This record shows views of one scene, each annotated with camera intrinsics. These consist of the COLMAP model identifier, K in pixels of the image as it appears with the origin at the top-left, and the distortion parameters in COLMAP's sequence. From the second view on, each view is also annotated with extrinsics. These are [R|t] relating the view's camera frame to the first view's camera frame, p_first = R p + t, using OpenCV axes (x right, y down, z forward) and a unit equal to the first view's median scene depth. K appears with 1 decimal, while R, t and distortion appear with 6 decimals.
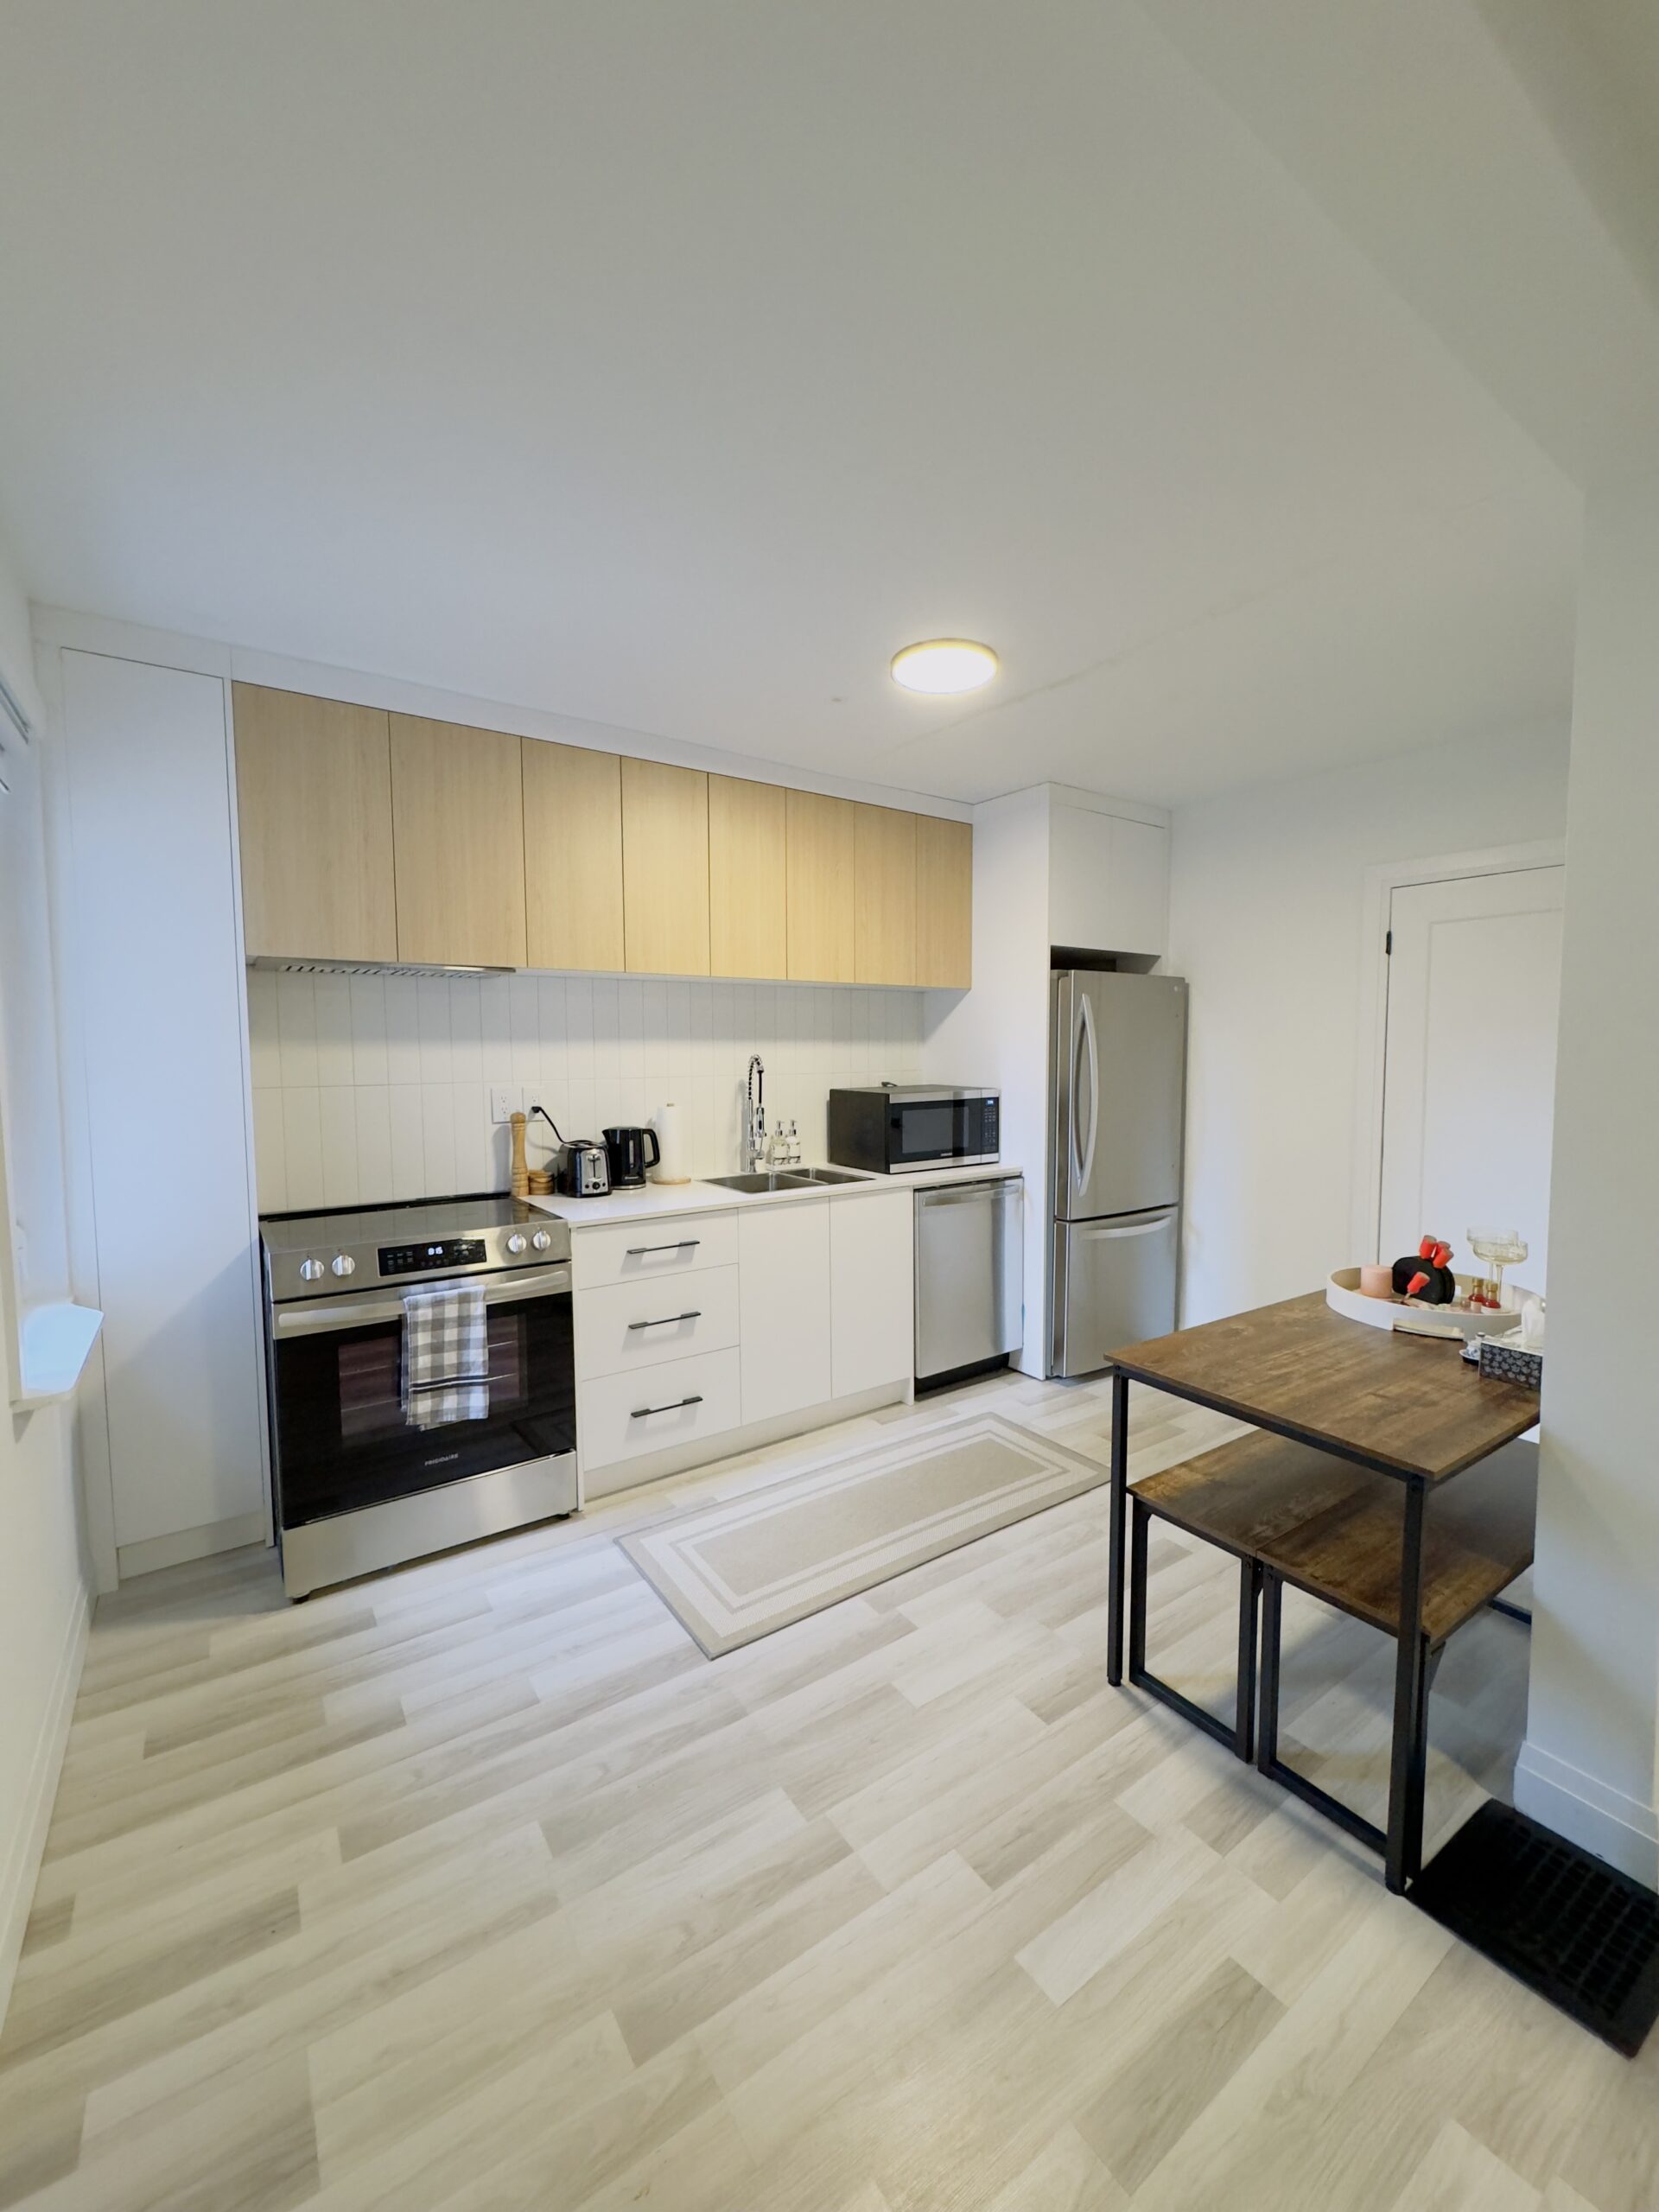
lens RADIAL K [[881.8, 0, 830.1], [0, 881.8, 1108.2], [0, 0, 1]] dist [-0.000629, -0.000075]
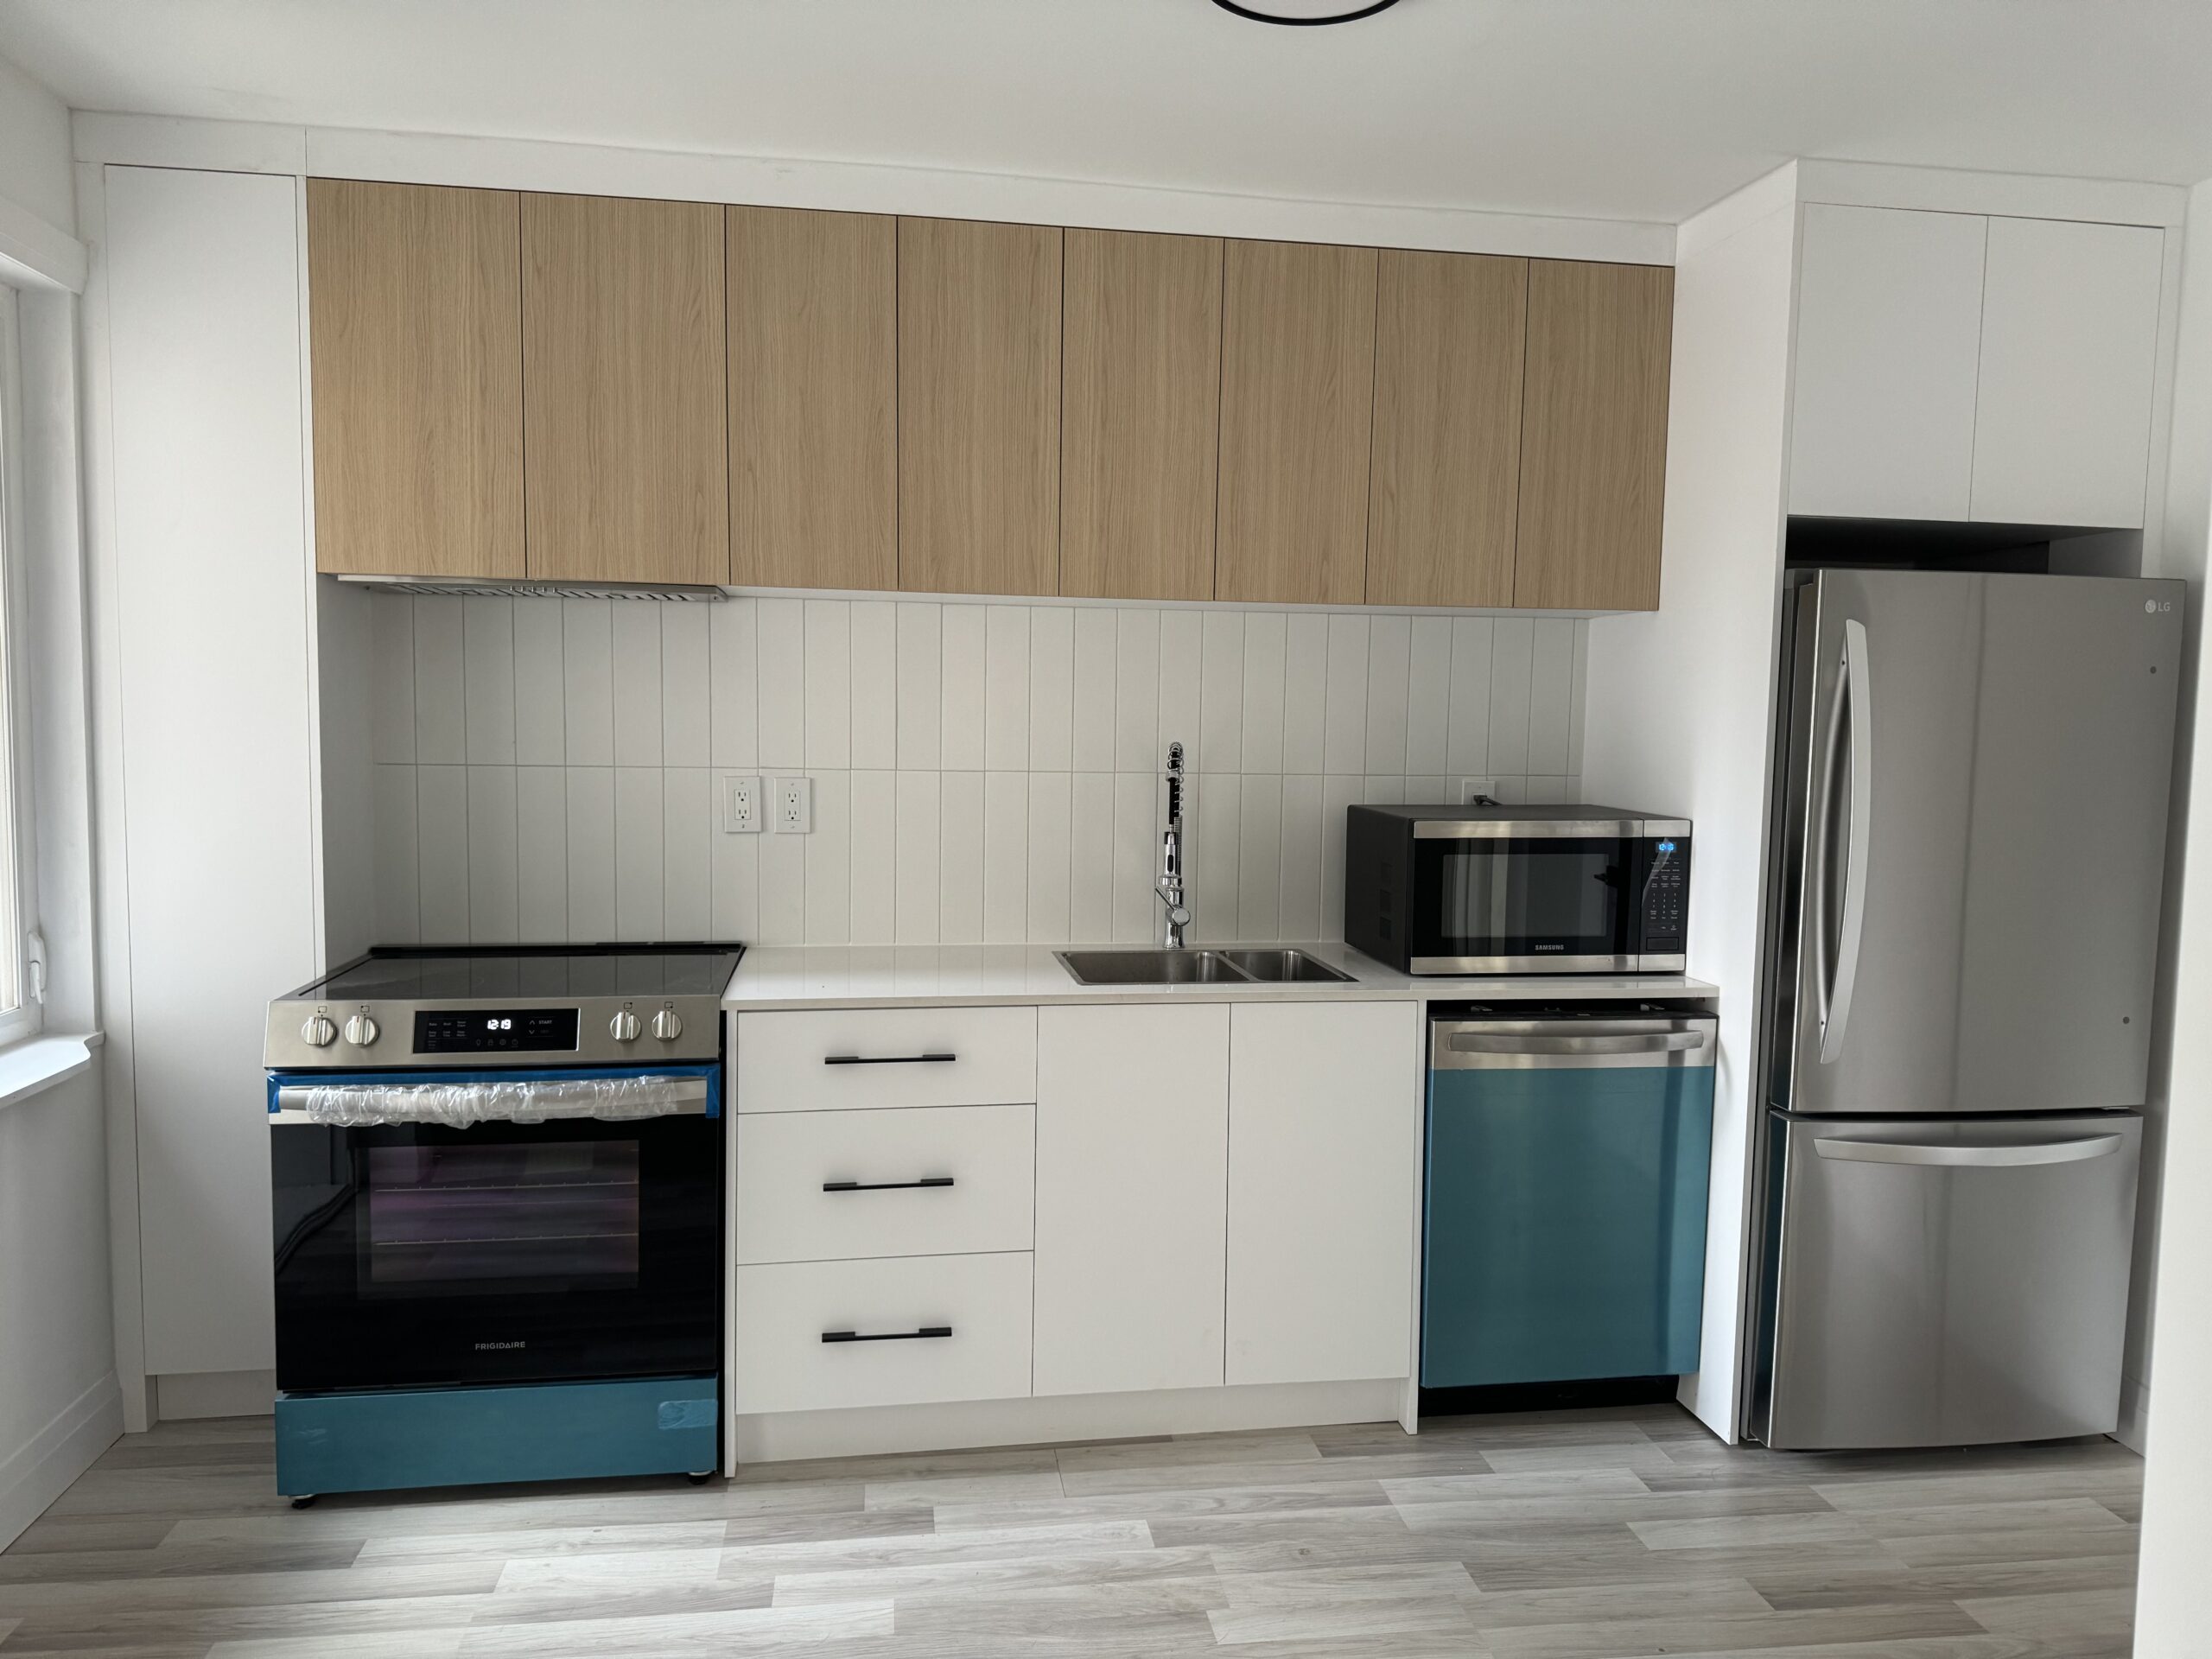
lens RADIAL K [[1566.6, 0, 1101.2], [0, 1566.6, 839.4], [0, 0, 1]] dist [0.052113, -0.065058]
pose [[0.896695, 0.057249, -0.438931, 0.426674], [-0.051788, 0.998360, 0.024415, -0.024162], [0.439609, 0.000838, 0.898189, 0.141278]]
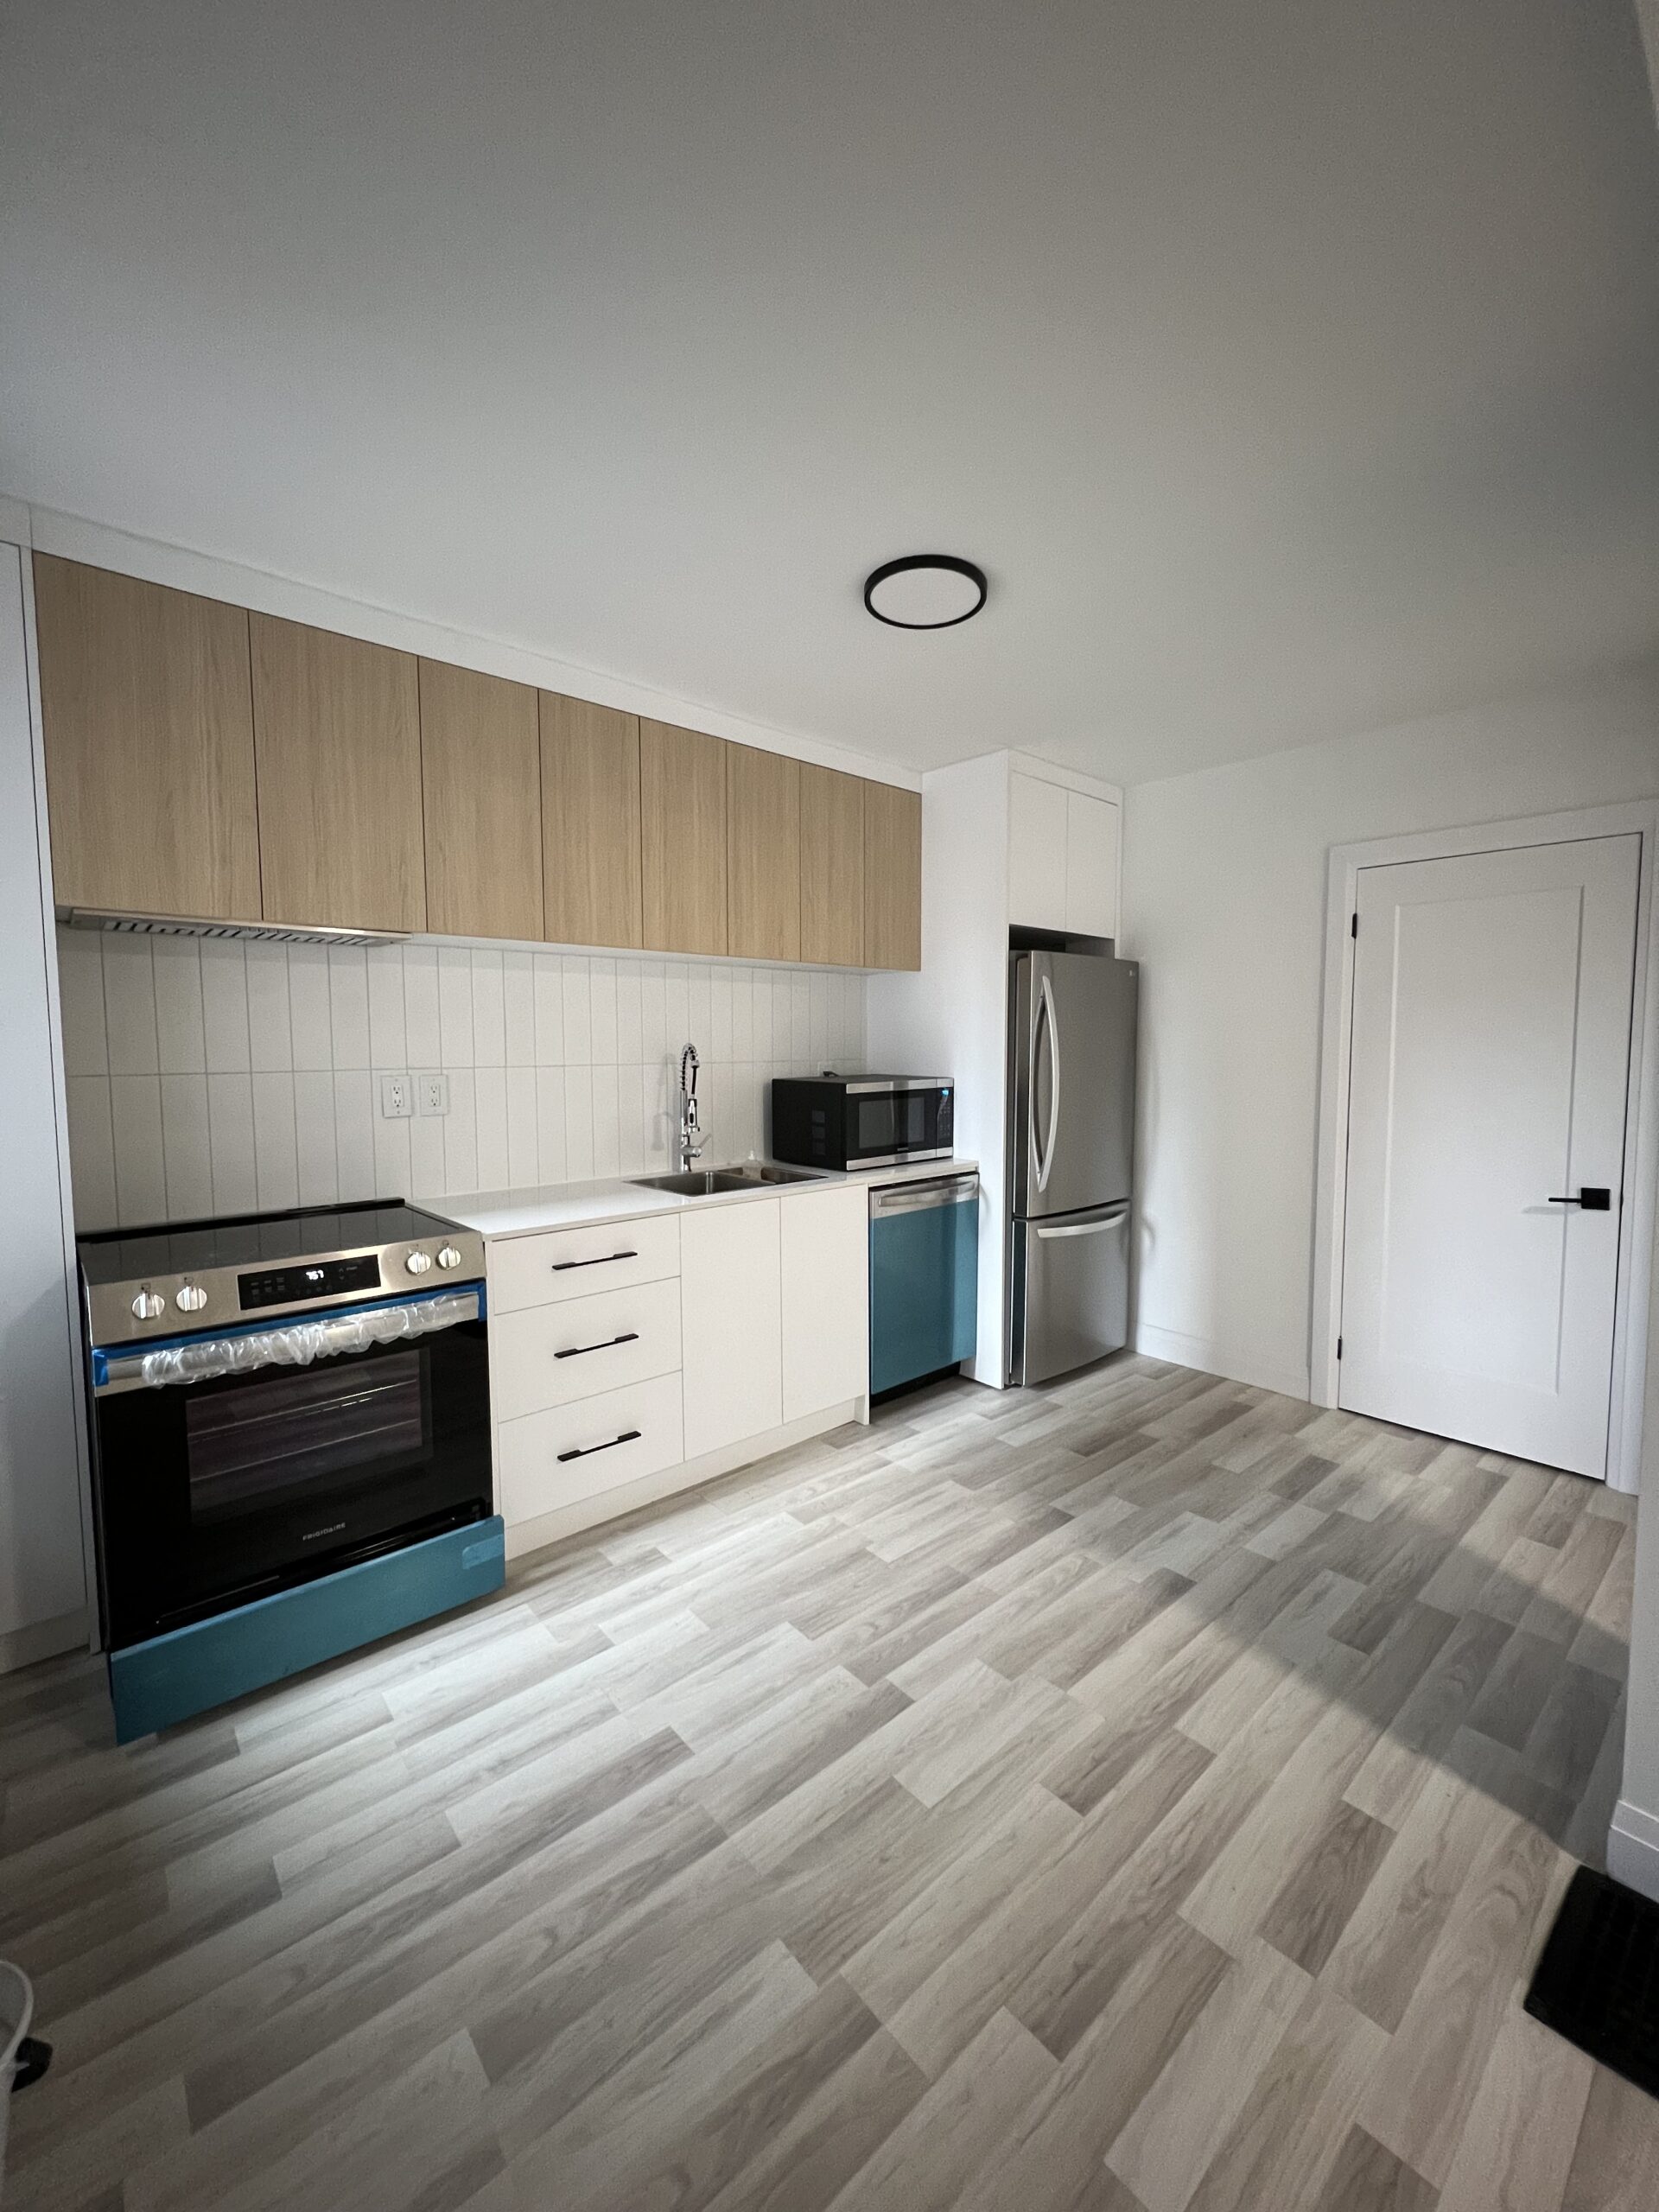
lens RADIAL K [[882.9, 0, 829.5], [0, 882.9, 1106.0], [0, 0, 1]] dist [0.000174, -0.000039]
pose [[0.993309, -0.005662, 0.115347, -0.066911], [0.005387, 0.999982, 0.002694, 0.006382], [-0.115360, -0.002054, 0.993322, 0.133143]]
